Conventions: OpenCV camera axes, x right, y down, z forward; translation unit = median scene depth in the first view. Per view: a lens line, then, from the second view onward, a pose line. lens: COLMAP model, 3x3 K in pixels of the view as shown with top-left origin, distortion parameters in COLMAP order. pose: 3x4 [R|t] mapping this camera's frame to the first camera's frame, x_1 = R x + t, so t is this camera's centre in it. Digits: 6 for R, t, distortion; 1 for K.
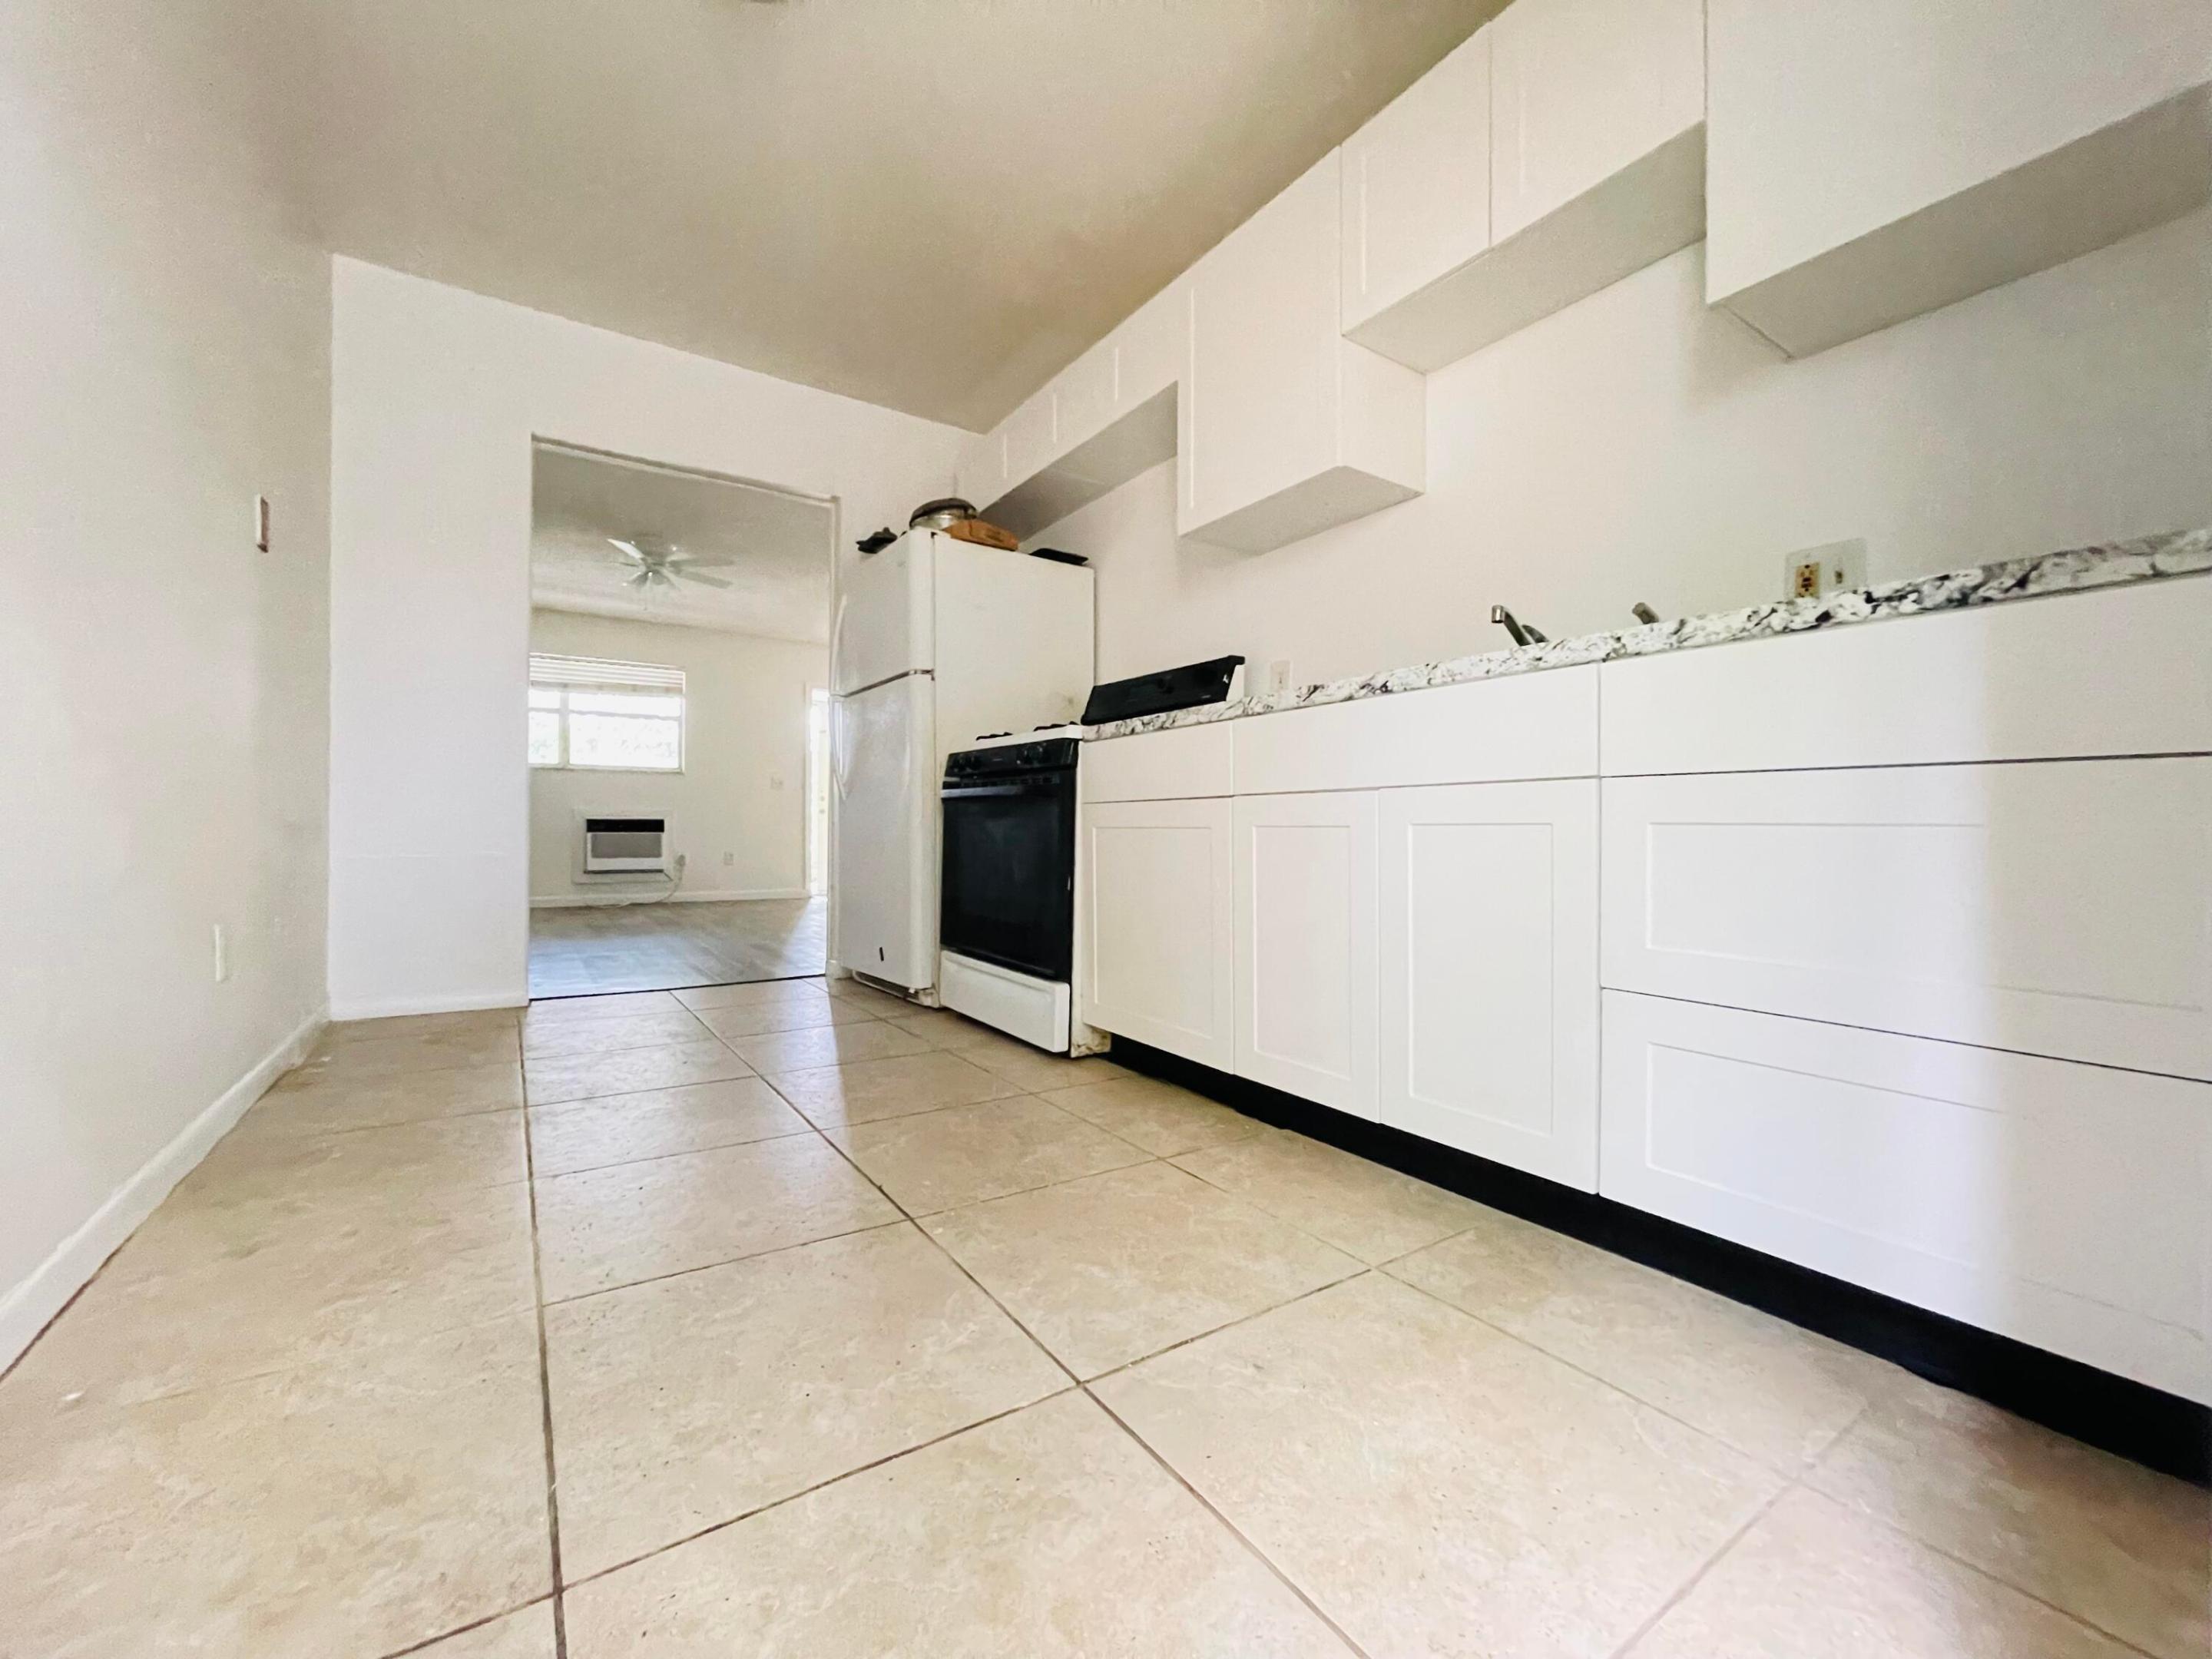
lens RADIAL K [[887.3, 0, 1108.0], [0, 887.3, 835.3], [0, 0, 1]] dist [-0.000822, 0.000070]
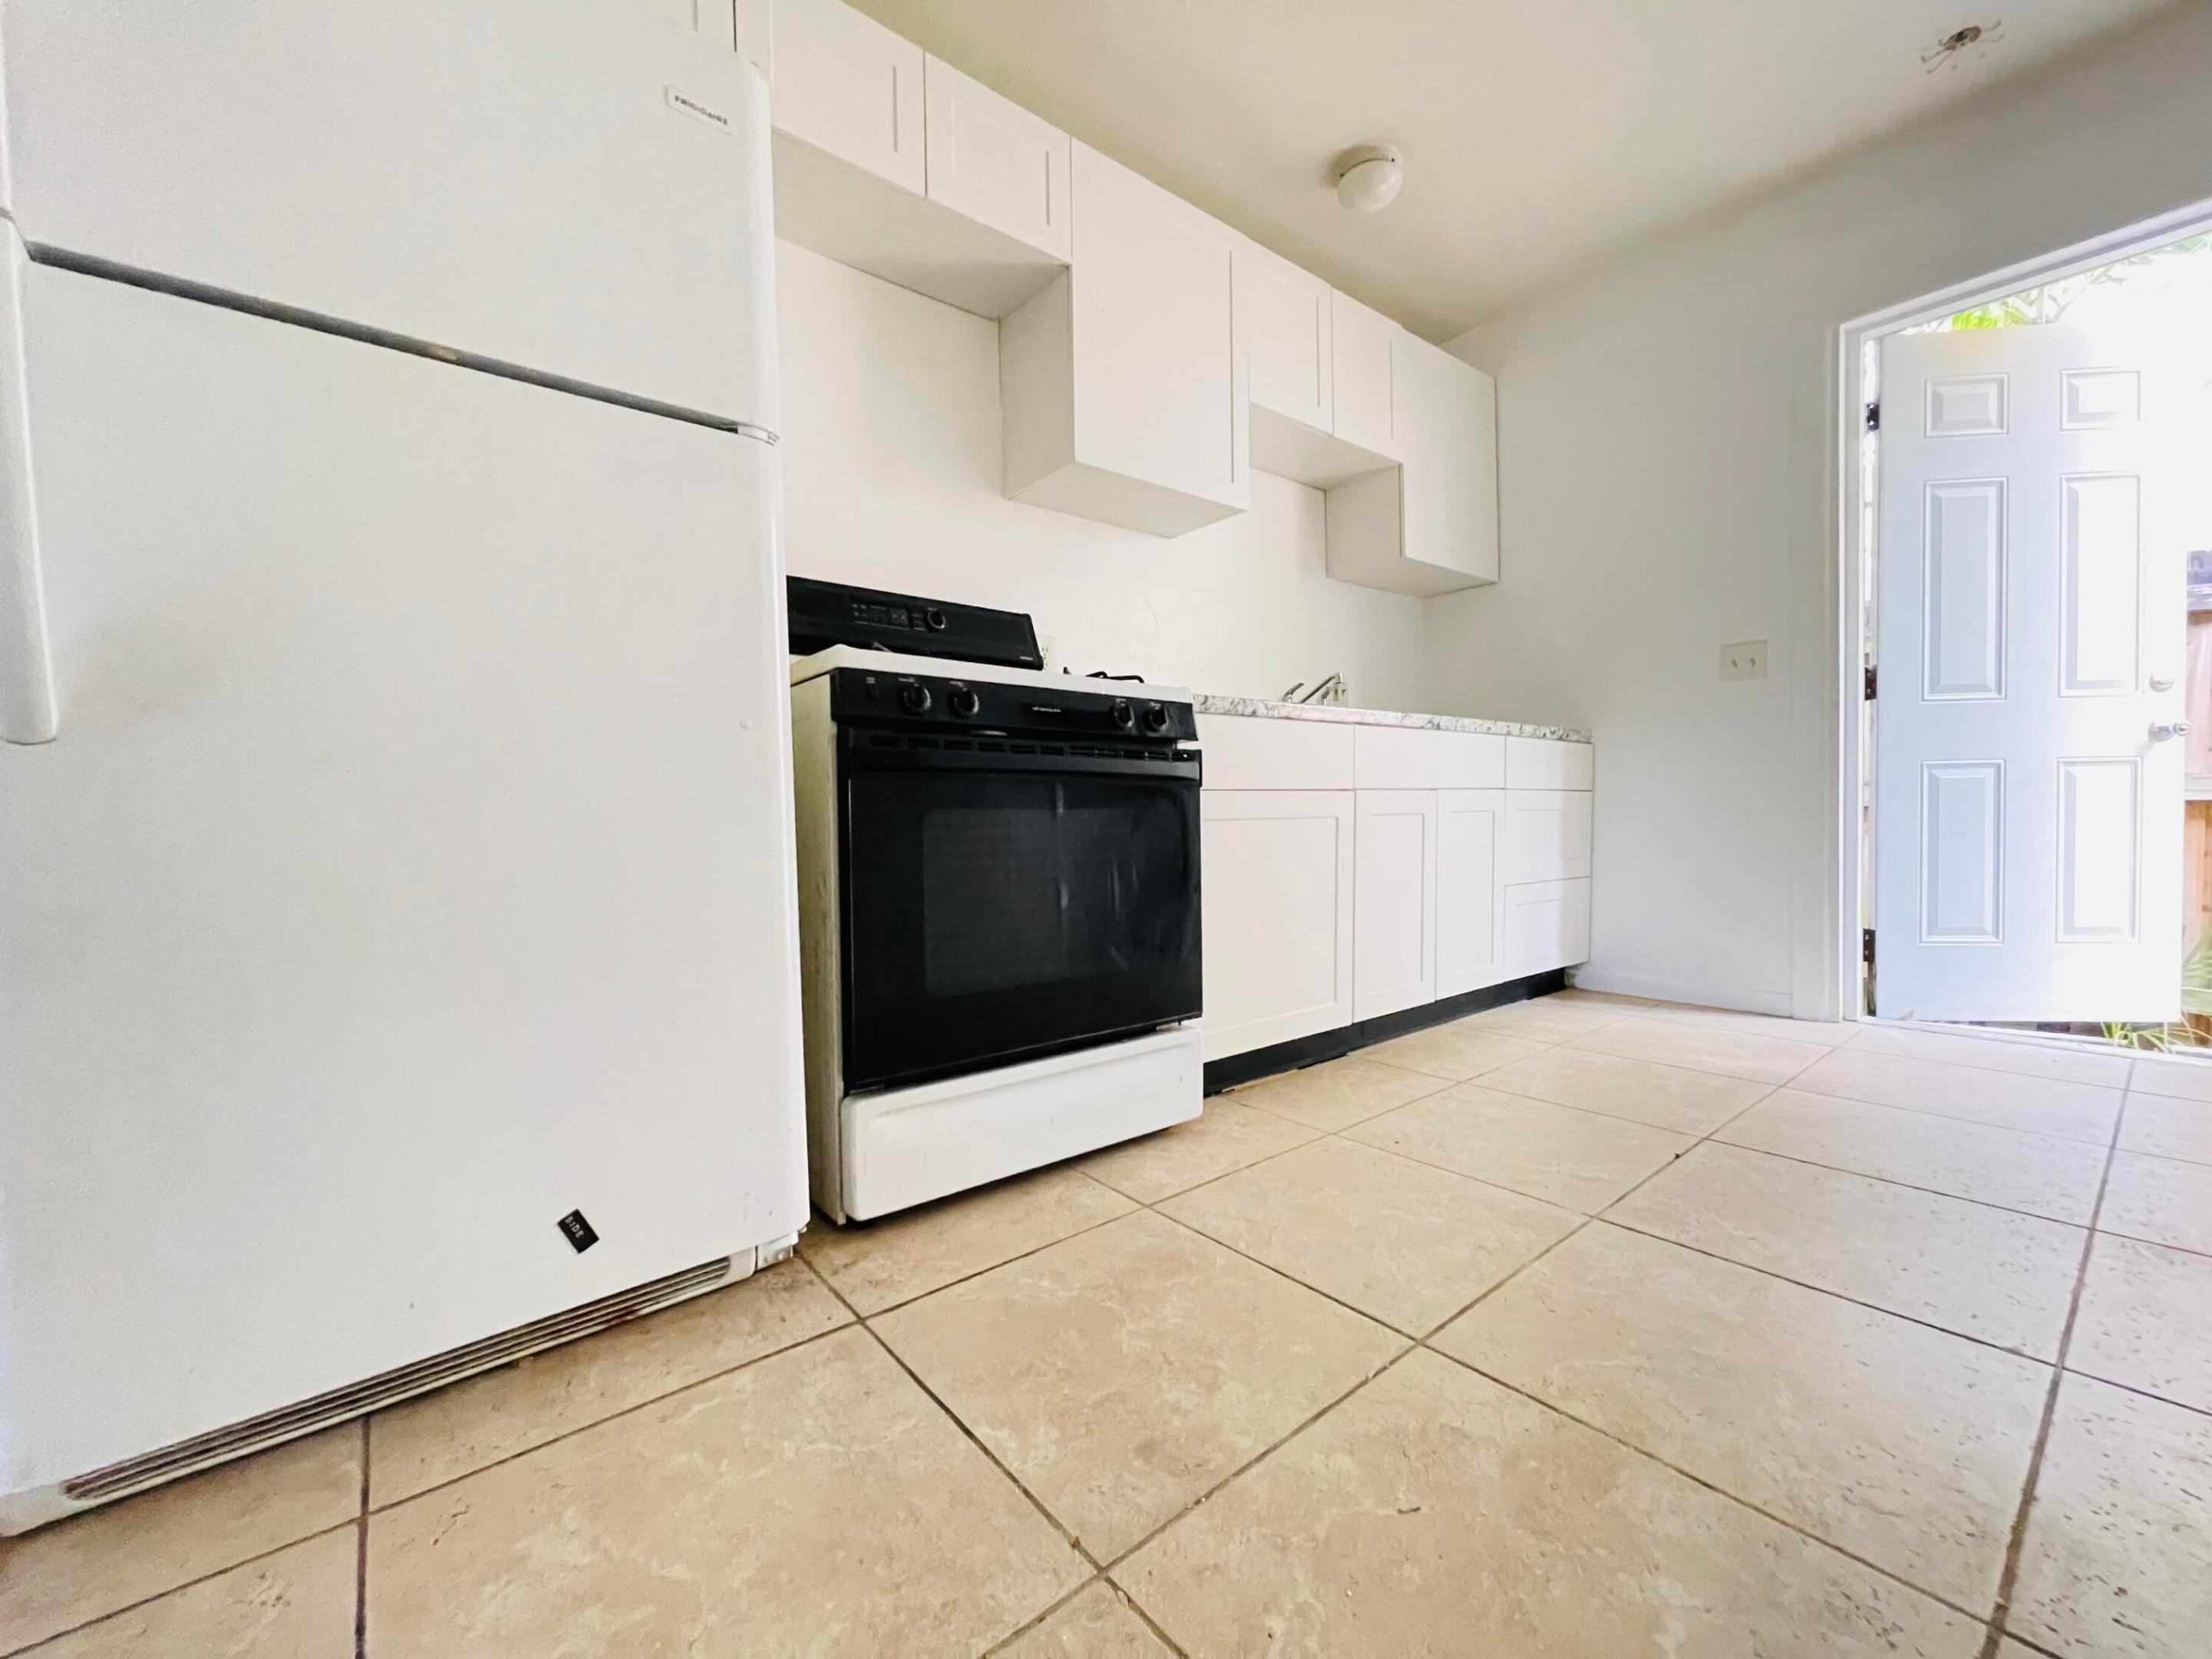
lens RADIAL K [[887.3, 0, 1108.0], [0, 887.3, 835.3], [0, 0, 1]] dist [-0.000822, 0.000070]
pose [[-0.087260, -0.029160, 0.995759, -1.042179], [0.015630, 0.999408, 0.030637, -0.026321], [-0.996063, 0.018237, -0.086753, 1.473679]]
